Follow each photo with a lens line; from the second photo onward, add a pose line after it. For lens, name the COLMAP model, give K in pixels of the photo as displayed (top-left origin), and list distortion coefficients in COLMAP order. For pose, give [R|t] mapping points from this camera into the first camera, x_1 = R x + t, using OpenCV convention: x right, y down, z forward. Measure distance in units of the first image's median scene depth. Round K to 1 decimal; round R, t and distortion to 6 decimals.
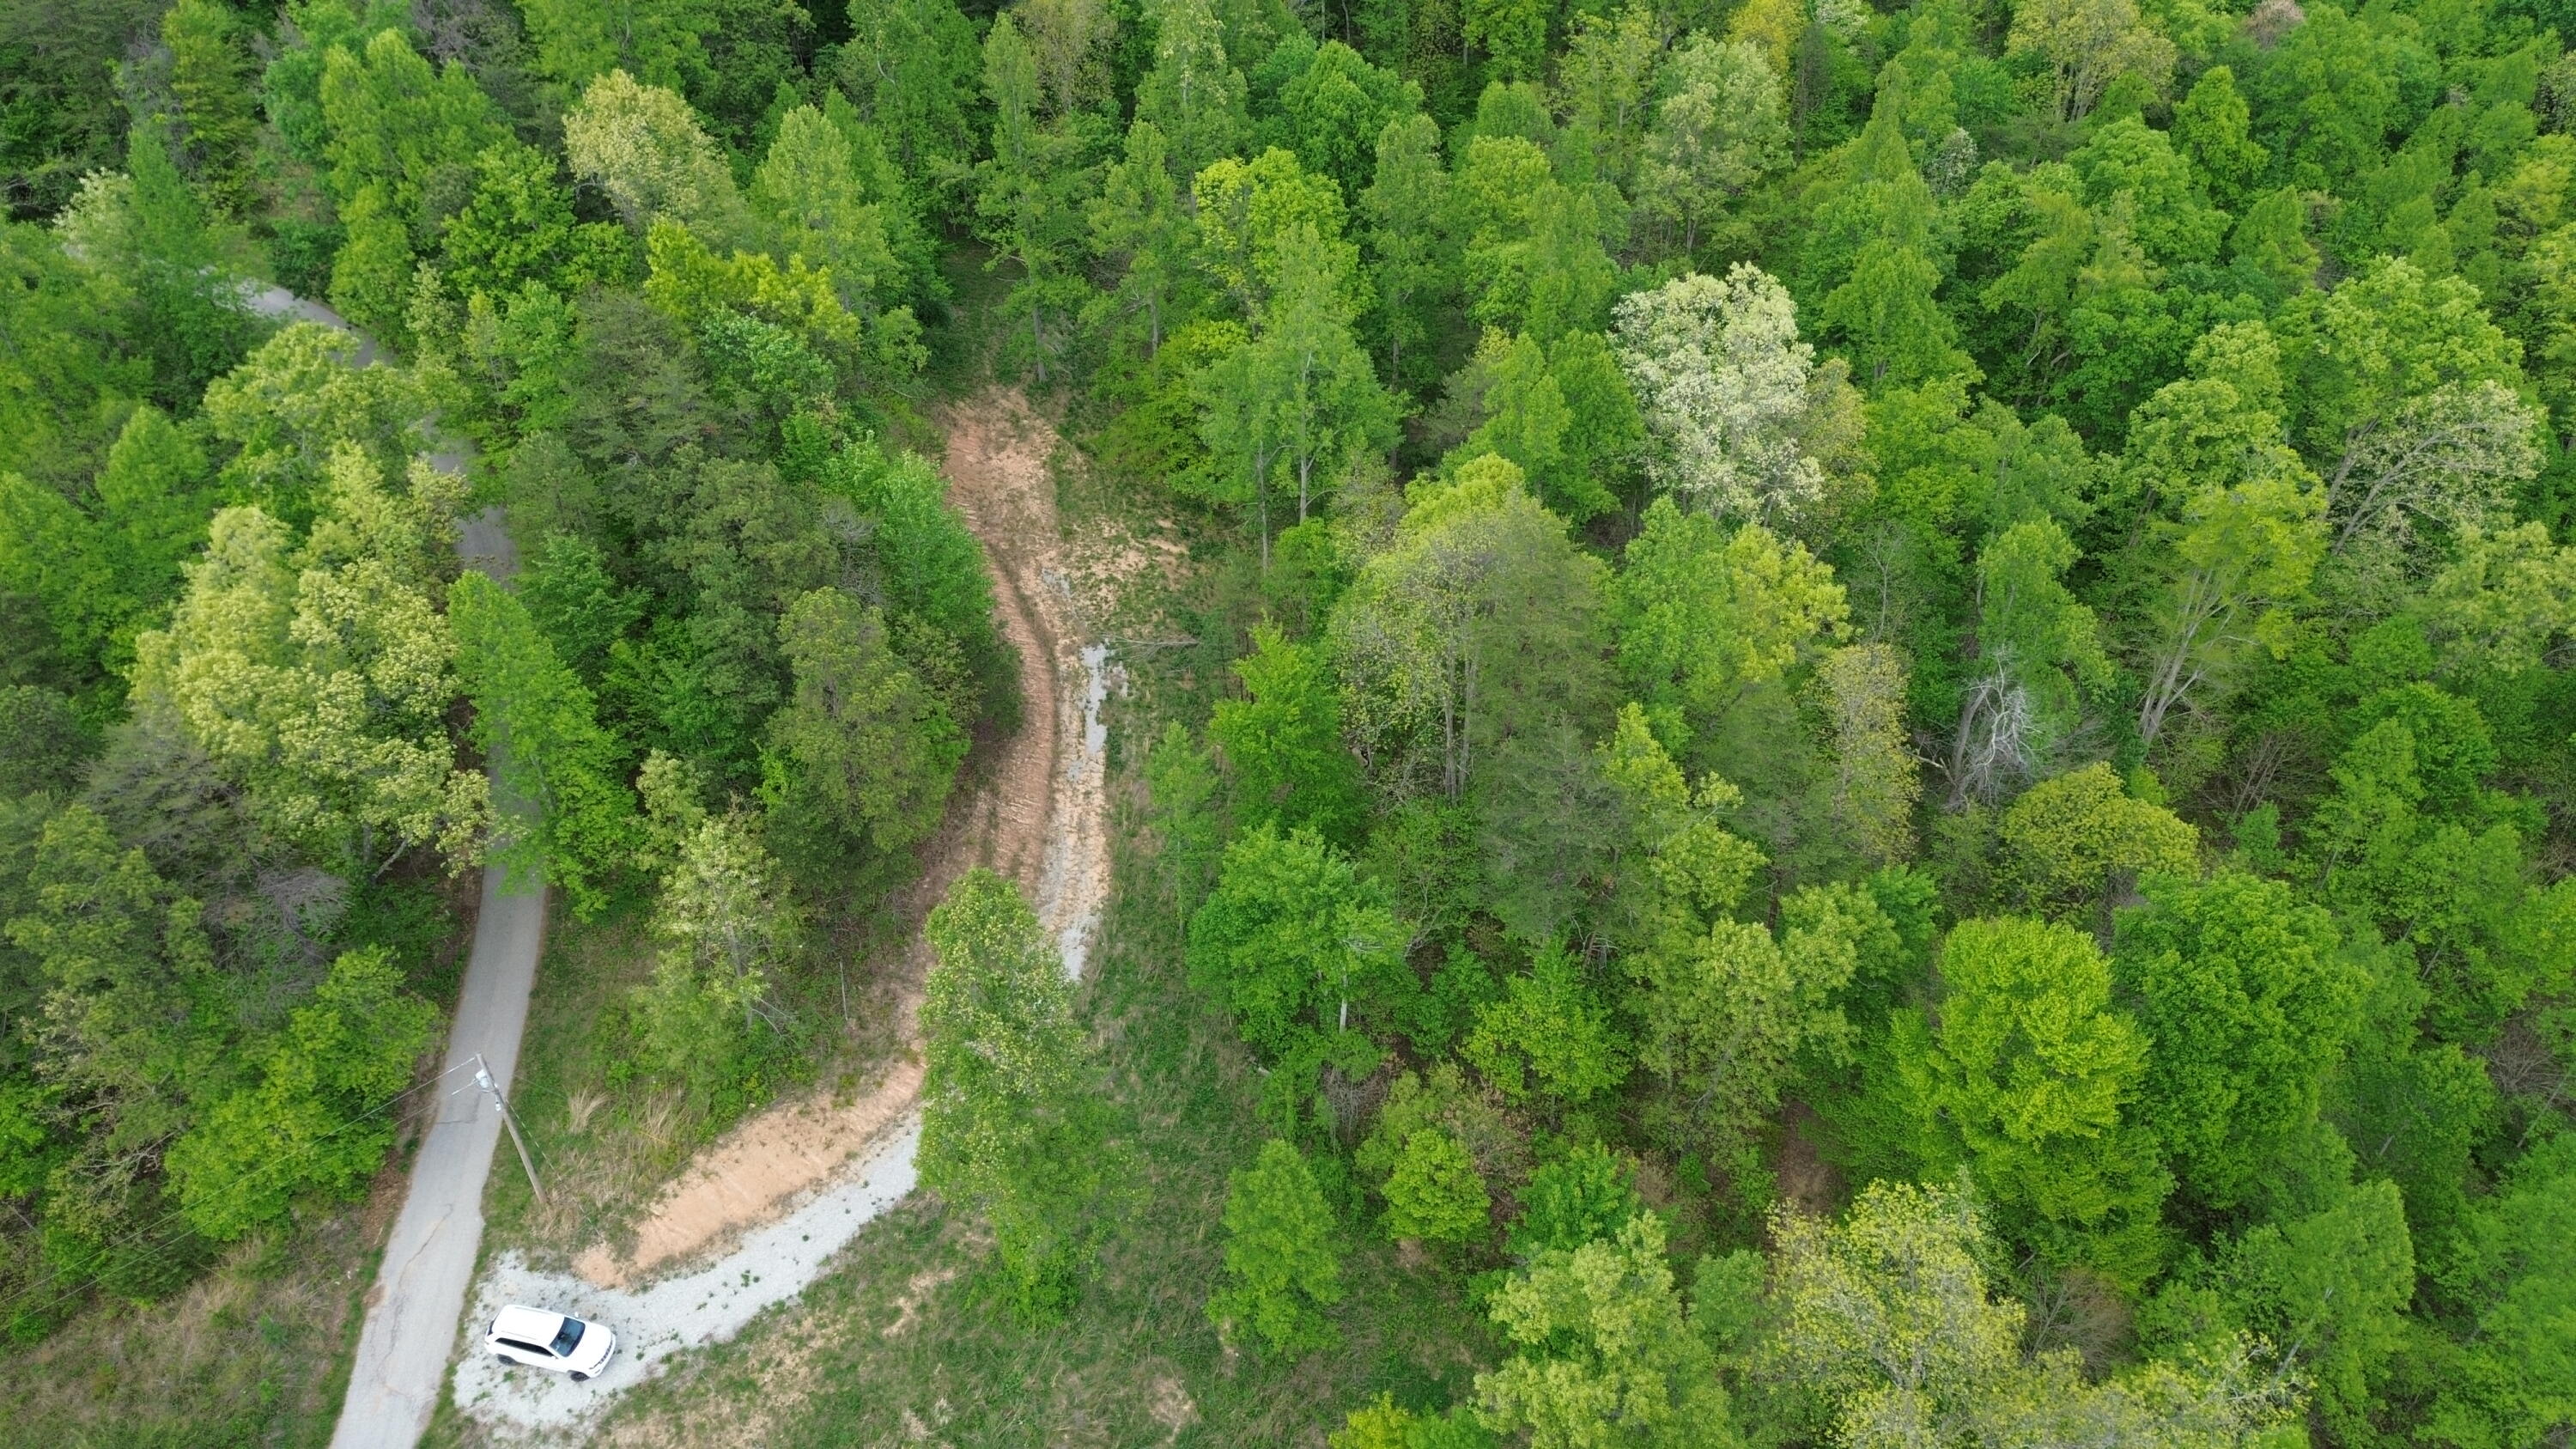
lens RADIAL K [[1825.8, 0, 1284.5], [0, 1825.8, 724.8], [0, 0, 1]] dist [0.083533, -0.082044]
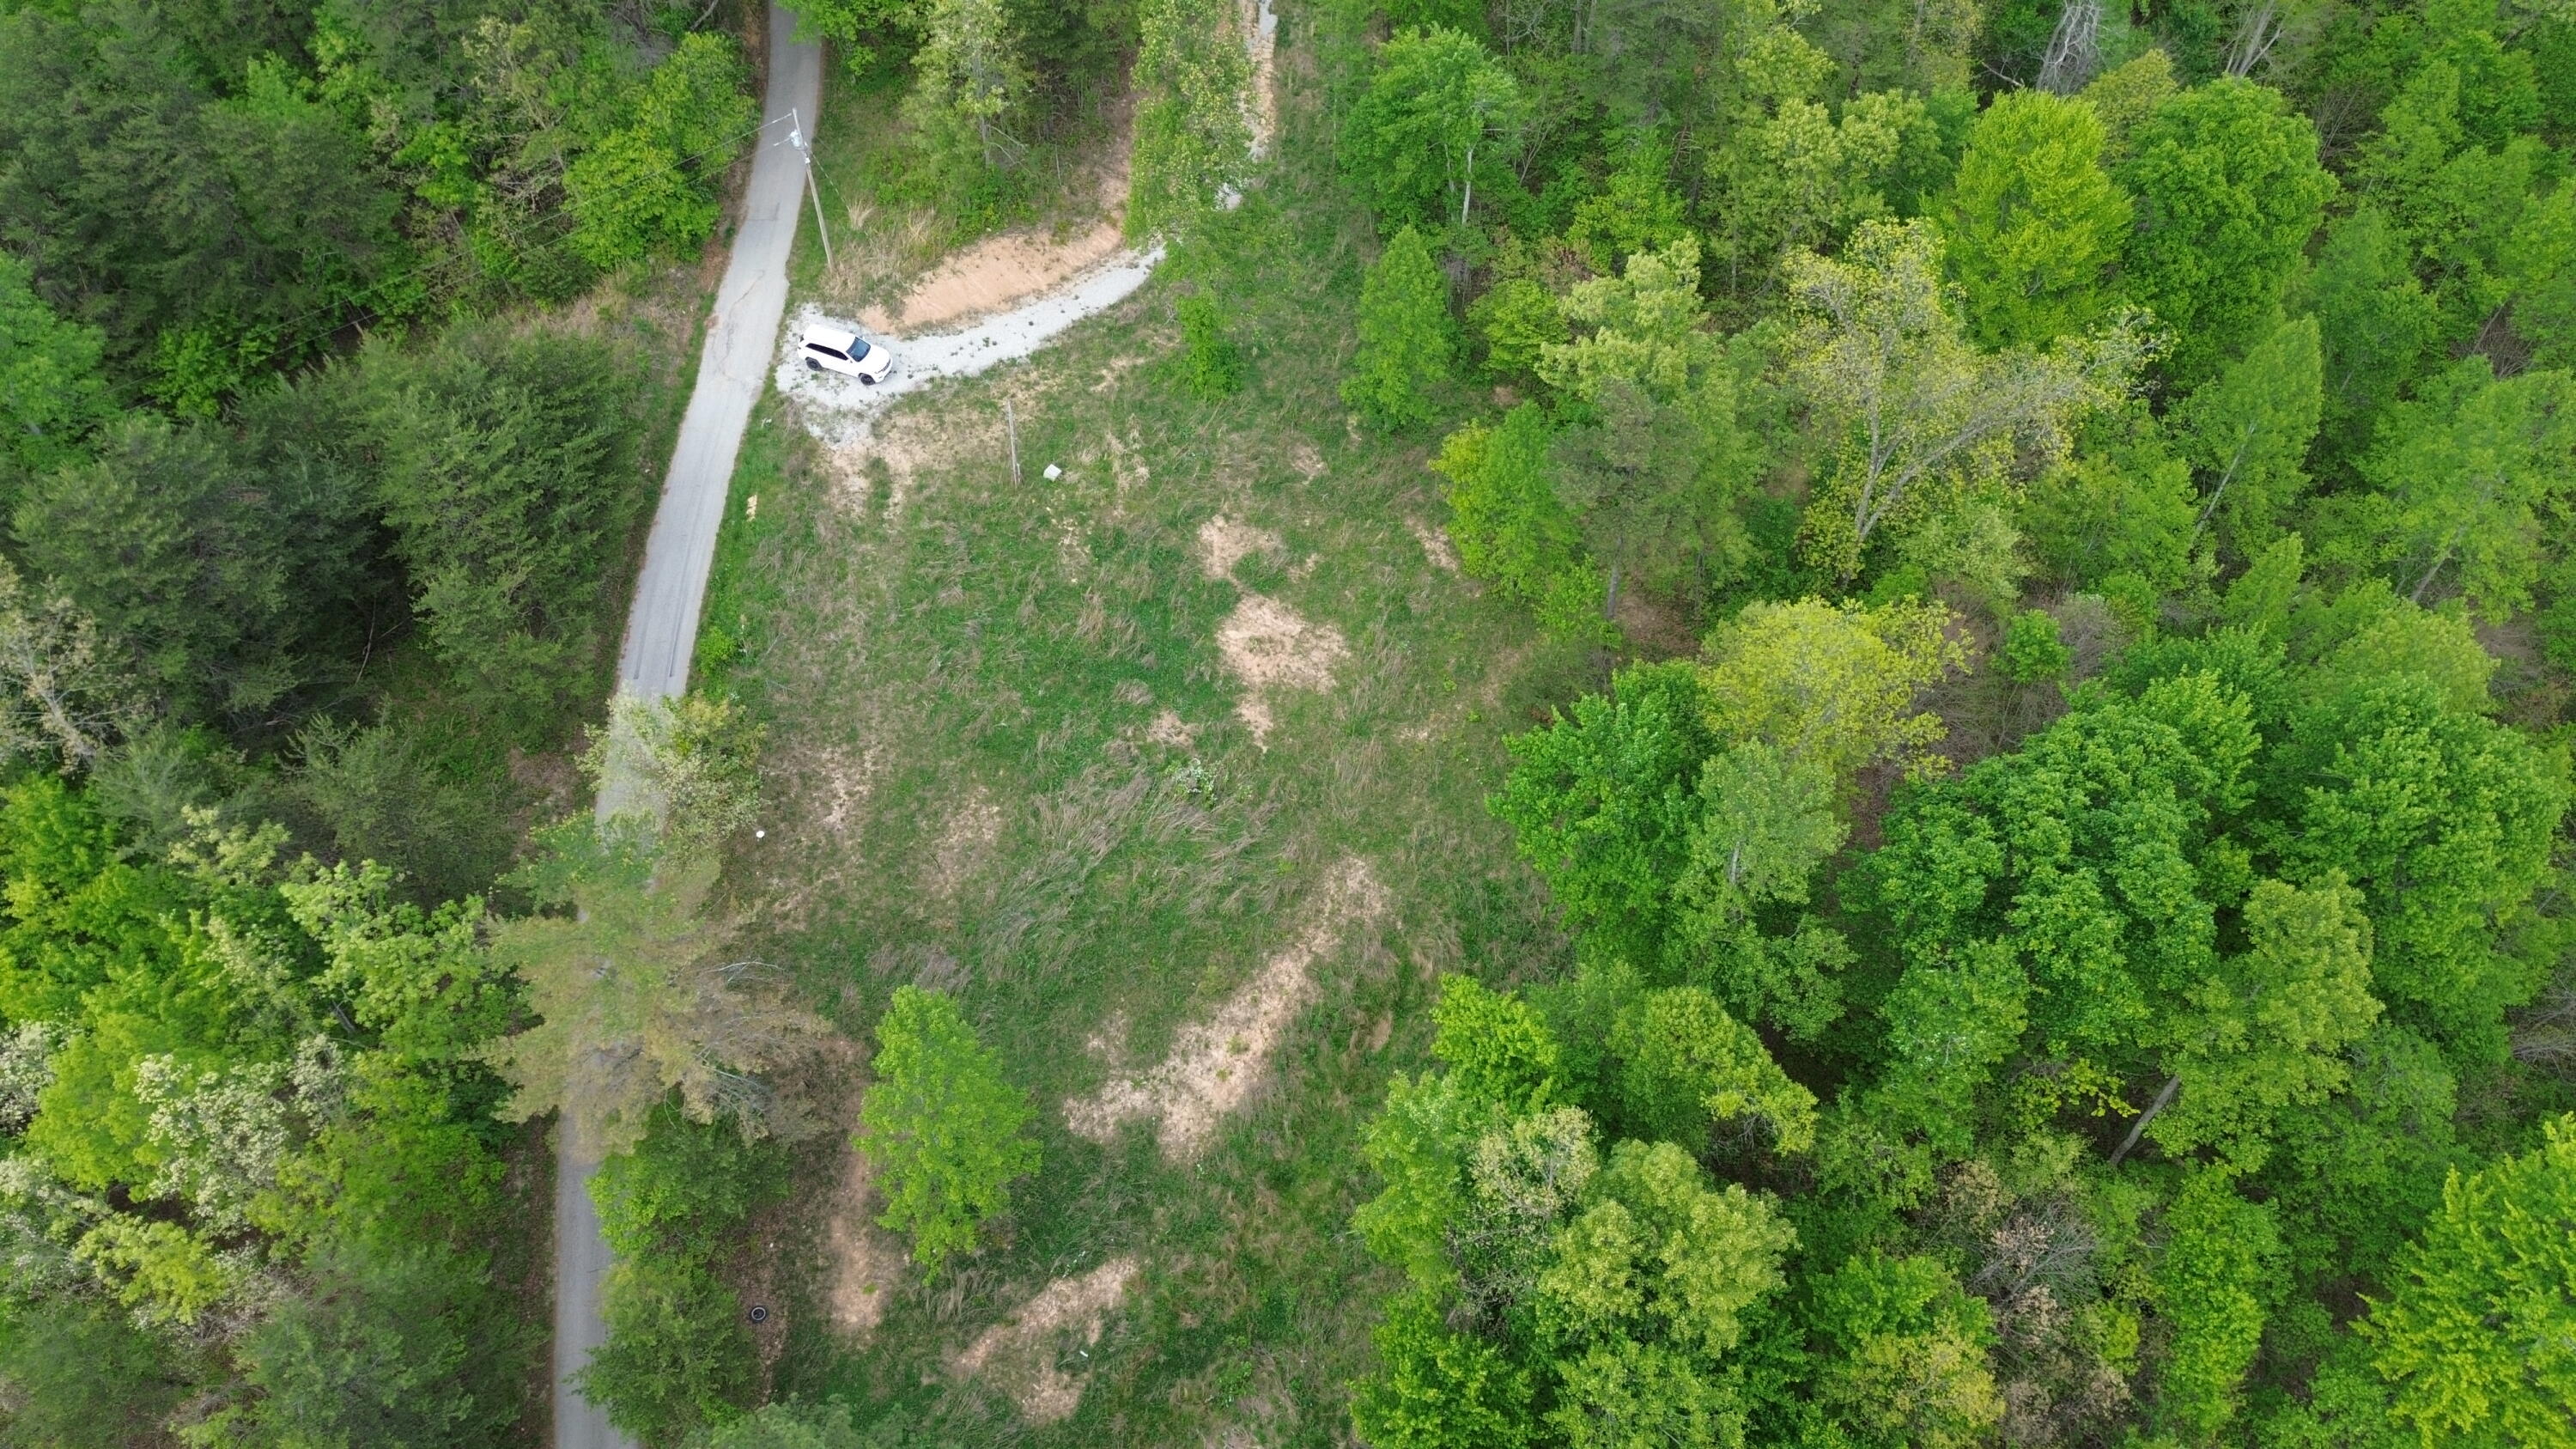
lens RADIAL K [[1825.8, 0, 1292.5], [0, 1825.8, 730.2], [0, 0, 1]] dist [0.083533, -0.082044]
pose [[0.995385, 0.072130, -0.063289, 0.020535], [-0.058994, 0.980156, 0.189245, 0.282450], [0.075684, -0.184638, 0.979888, -0.266939]]
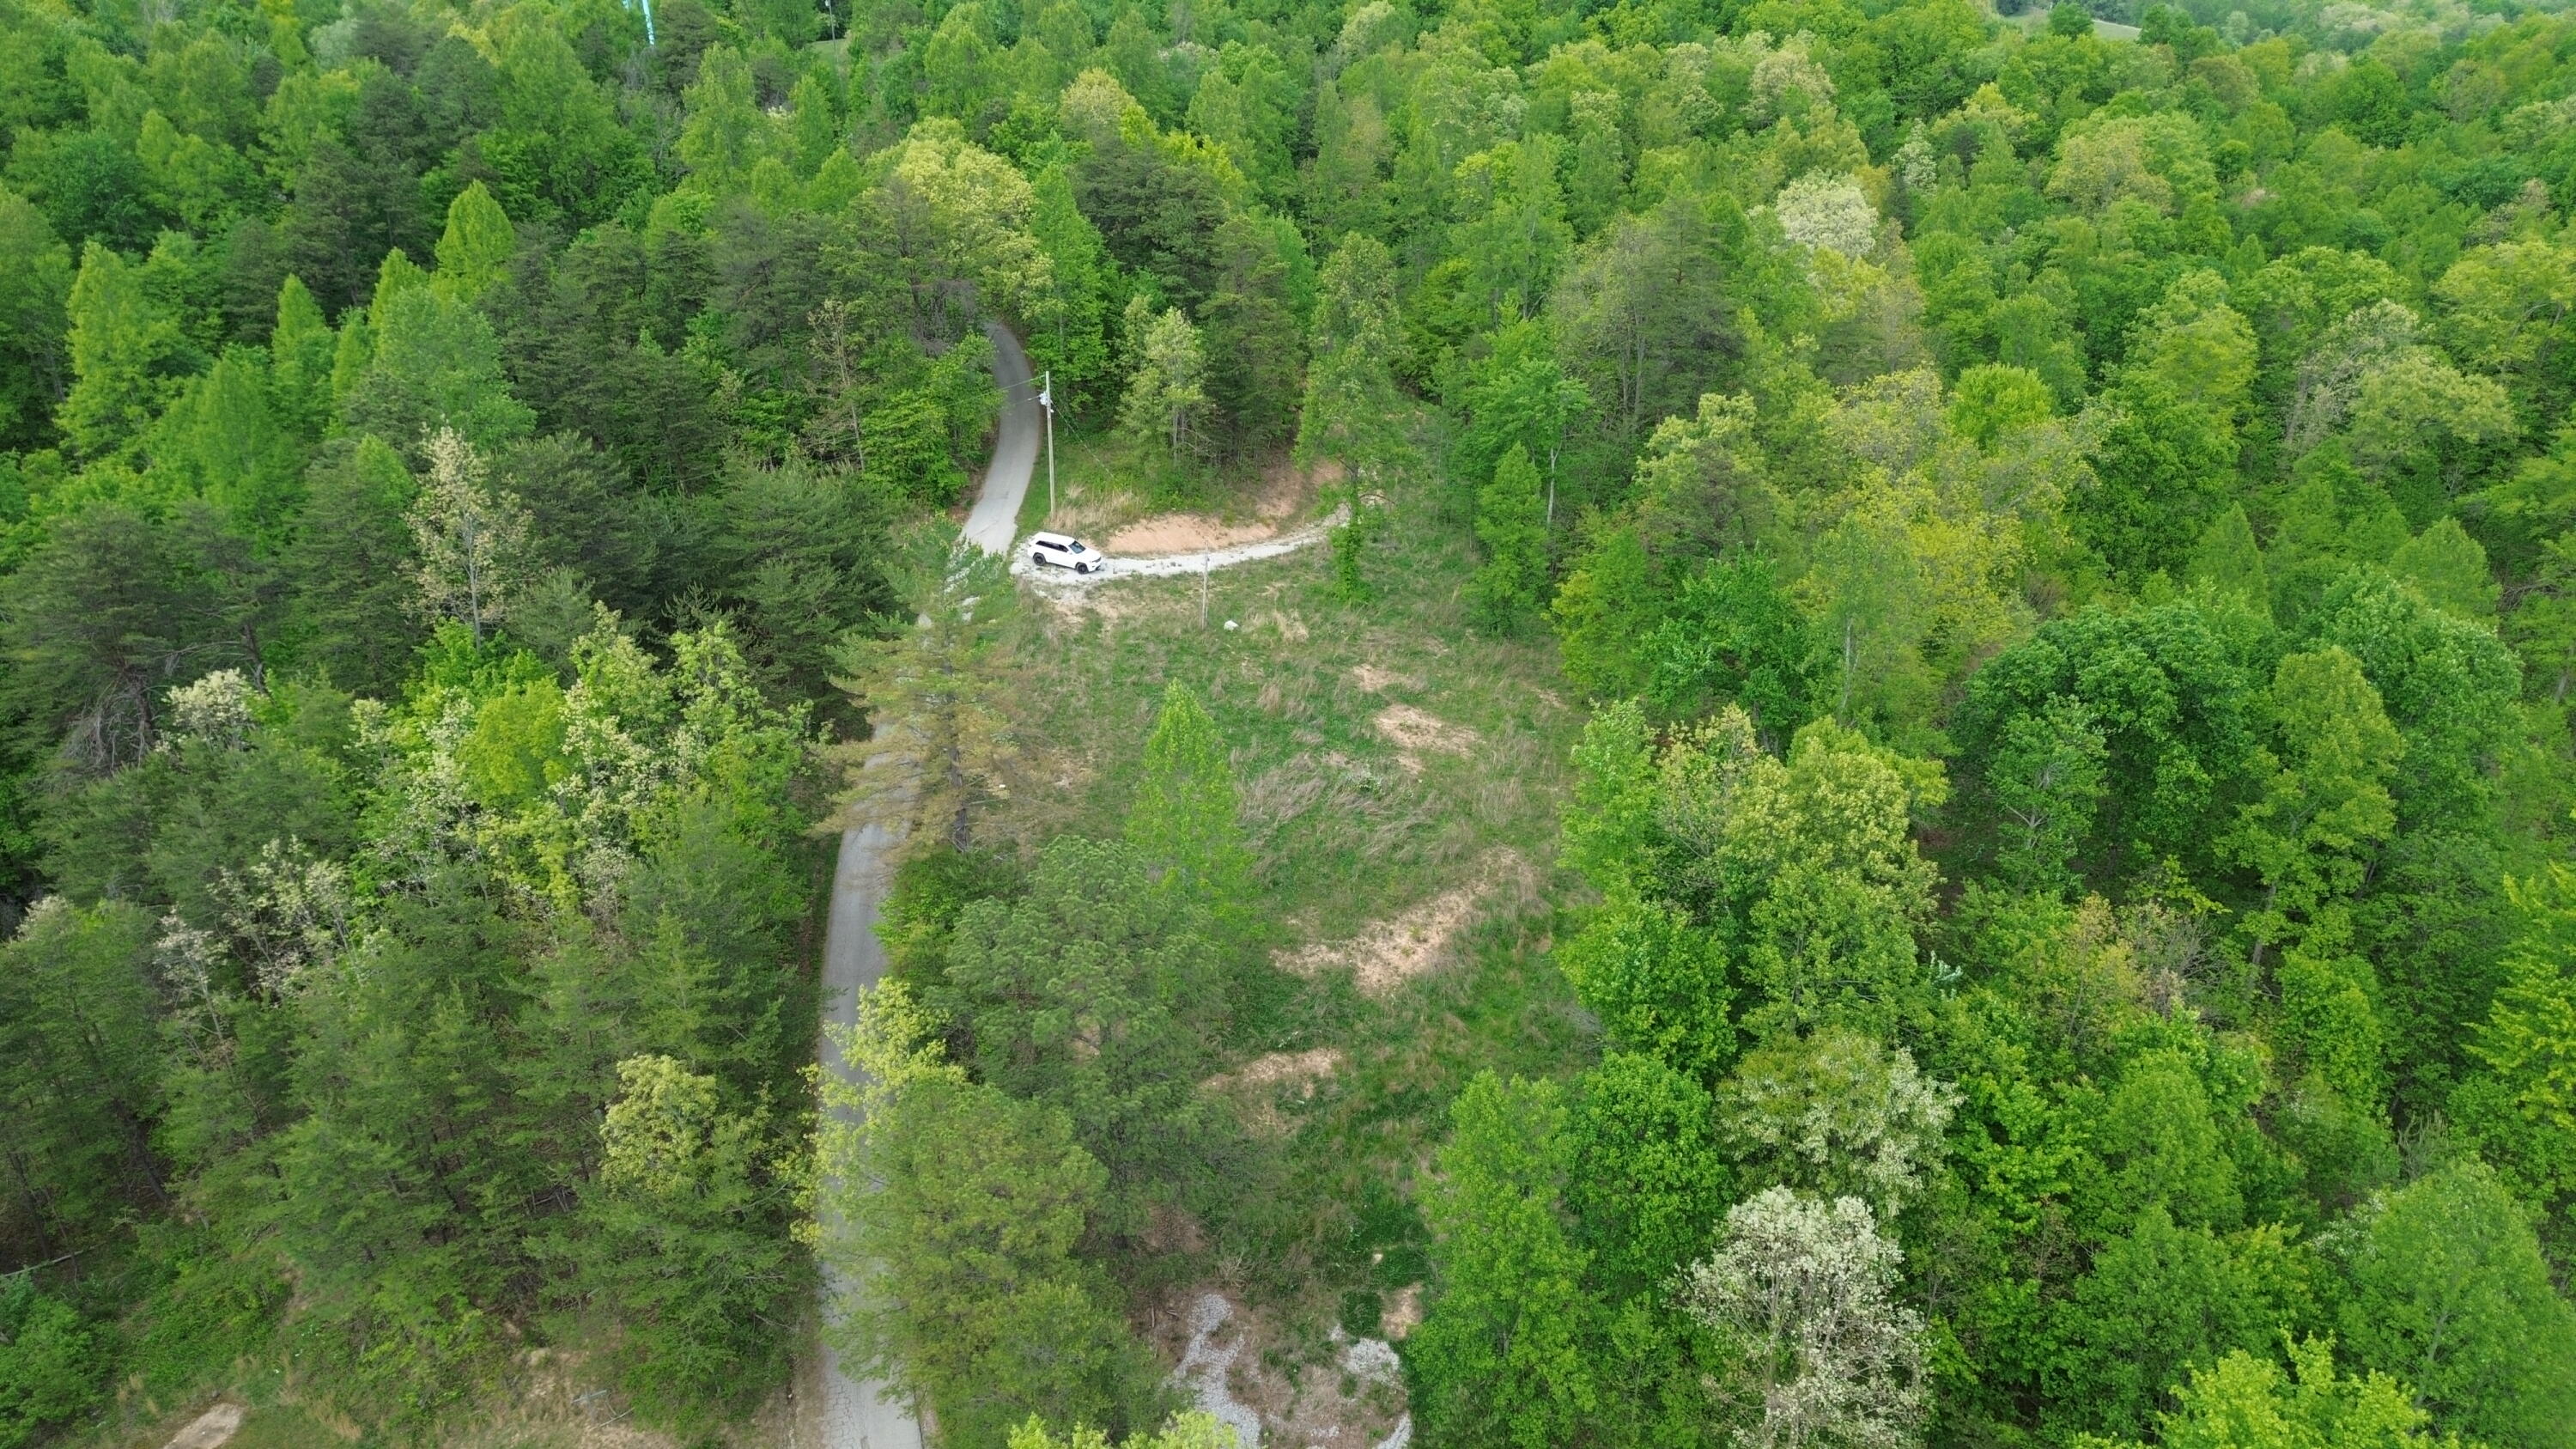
lens RADIAL K [[1825.8, 0, 1298.8], [0, 1825.8, 719.3], [0, 0, 1]] dist [0.083533, -0.082044]
pose [[0.995087, 0.040764, -0.090219, -0.032483], [-0.065027, 0.956275, -0.285148, 0.793625], [0.074650, 0.289613, 0.954228, -0.419286]]
